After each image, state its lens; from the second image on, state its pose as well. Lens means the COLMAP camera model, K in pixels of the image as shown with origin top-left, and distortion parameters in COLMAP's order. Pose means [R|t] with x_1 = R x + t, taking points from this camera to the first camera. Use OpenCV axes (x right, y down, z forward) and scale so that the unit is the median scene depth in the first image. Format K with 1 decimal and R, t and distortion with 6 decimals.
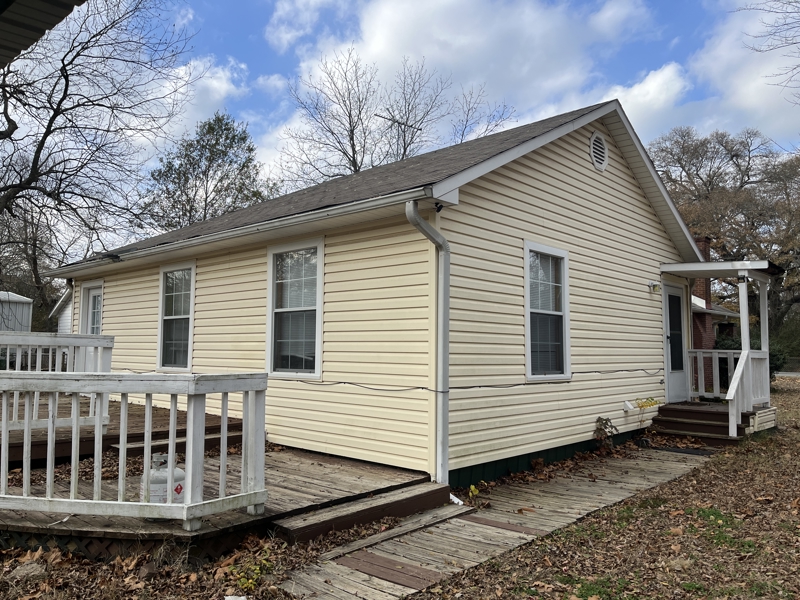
lens RADIAL K [[602.8, 0, 400.0], [0, 602.8, 300.0], [0, 0, 1]] dist [0.073563, -0.101542]
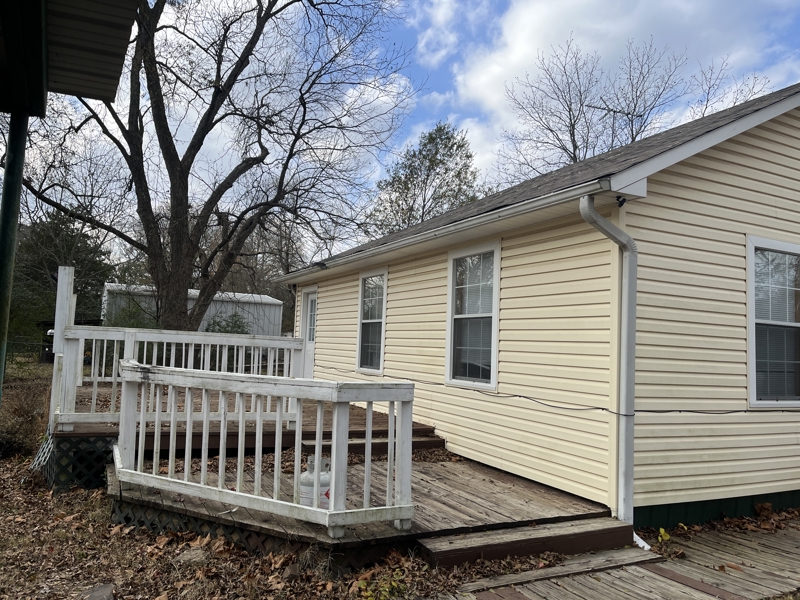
lens RADIAL K [[602.8, 0, 400.0], [0, 602.8, 300.0], [0, 0, 1]] dist [0.073563, -0.101542]
pose [[0.931602, 0.003665, -0.363462, 0.082956], [-0.005233, 0.999981, -0.003331, -0.007333], [0.363443, 0.005005, 0.931603, 0.071110]]
